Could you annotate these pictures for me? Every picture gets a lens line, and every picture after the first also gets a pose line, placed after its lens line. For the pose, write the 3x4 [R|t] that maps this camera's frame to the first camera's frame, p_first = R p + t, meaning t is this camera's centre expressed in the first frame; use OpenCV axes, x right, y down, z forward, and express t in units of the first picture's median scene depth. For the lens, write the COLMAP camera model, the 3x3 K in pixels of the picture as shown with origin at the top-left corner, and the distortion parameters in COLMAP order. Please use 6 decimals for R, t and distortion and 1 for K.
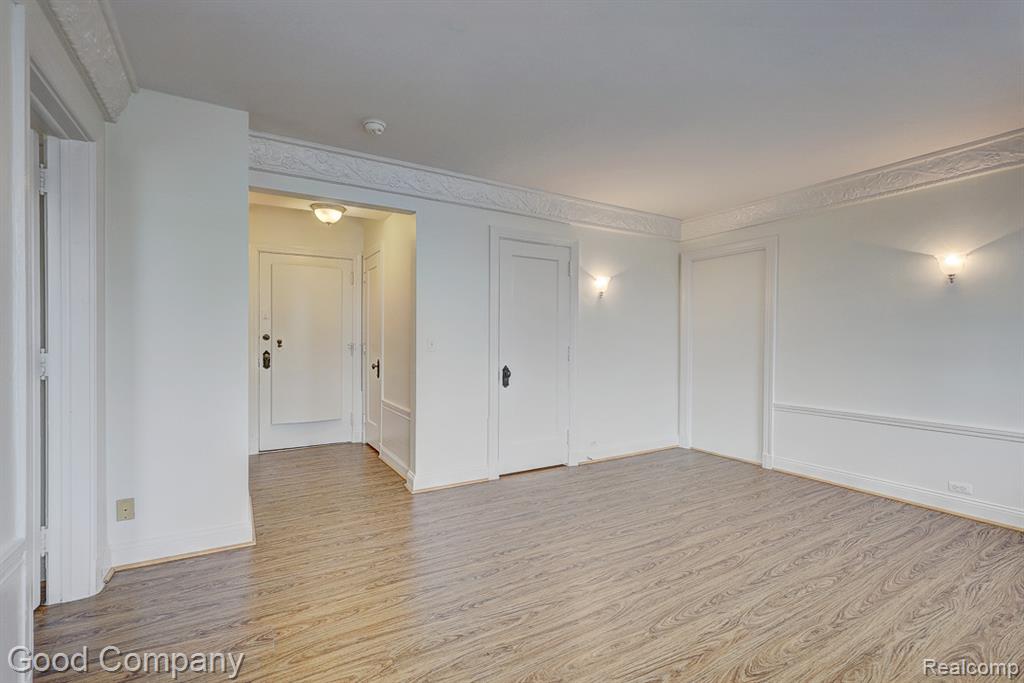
lens RADIAL K [[473.2, 0, 503.2], [0, 473.2, 343.2], [0, 0, 1]] dist [0.001832, 0.000285]
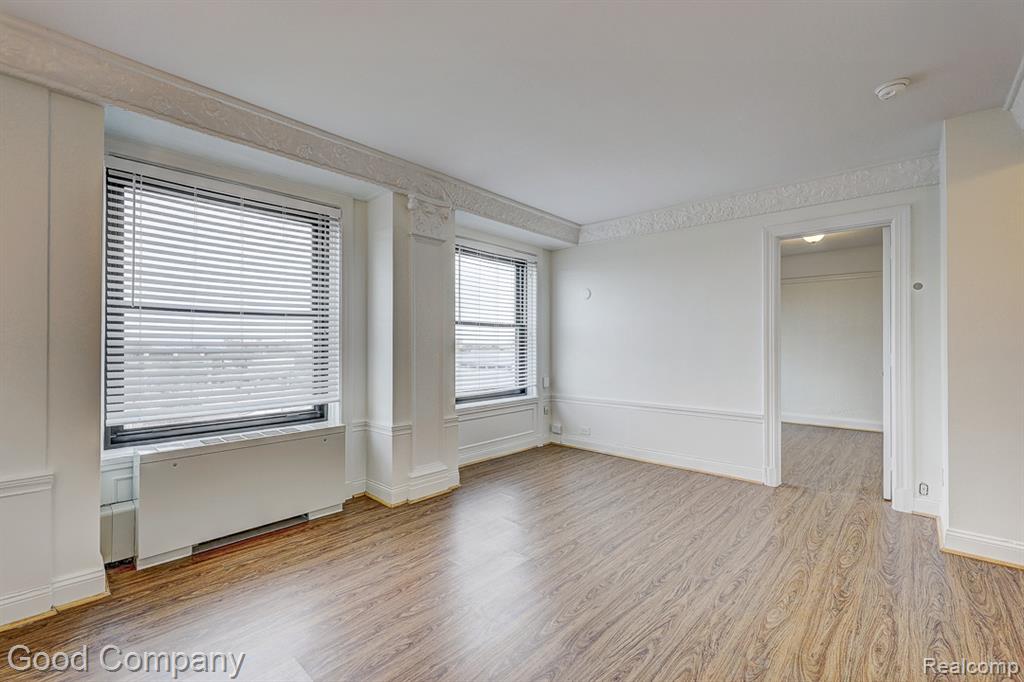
lens RADIAL K [[421.2, 0, 514.2], [0, 421.2, 342.3], [0, 0, 1]] dist [0.005665, 0.000651]
pose [[-0.962291, -0.008064, -0.271903, 0.722160], [-0.008904, 0.999959, 0.001856, -0.032715], [0.271877, 0.004207, -0.962323, 1.844901]]
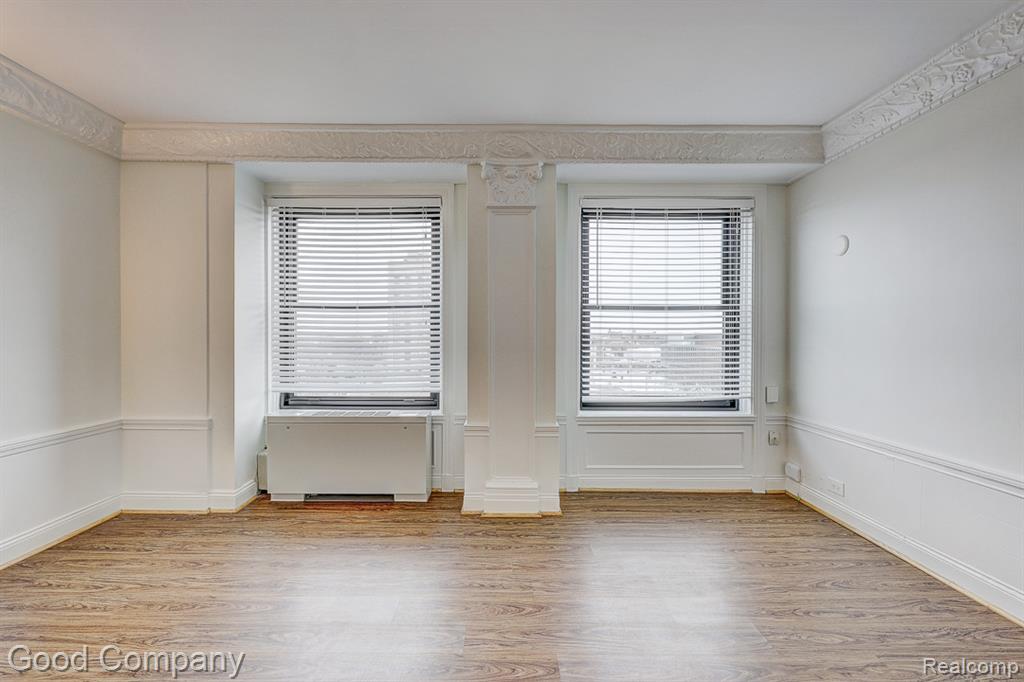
lens RADIAL K [[421.2, 0, 506.0], [0, 421.2, 338.8], [0, 0, 1]] dist [0.005665, 0.000651]
pose [[-0.857957, -0.013993, 0.513532, -0.012961], [-0.003223, 0.999756, 0.021857, -0.035063], [-0.513712, 0.017097, -0.857792, 1.415782]]
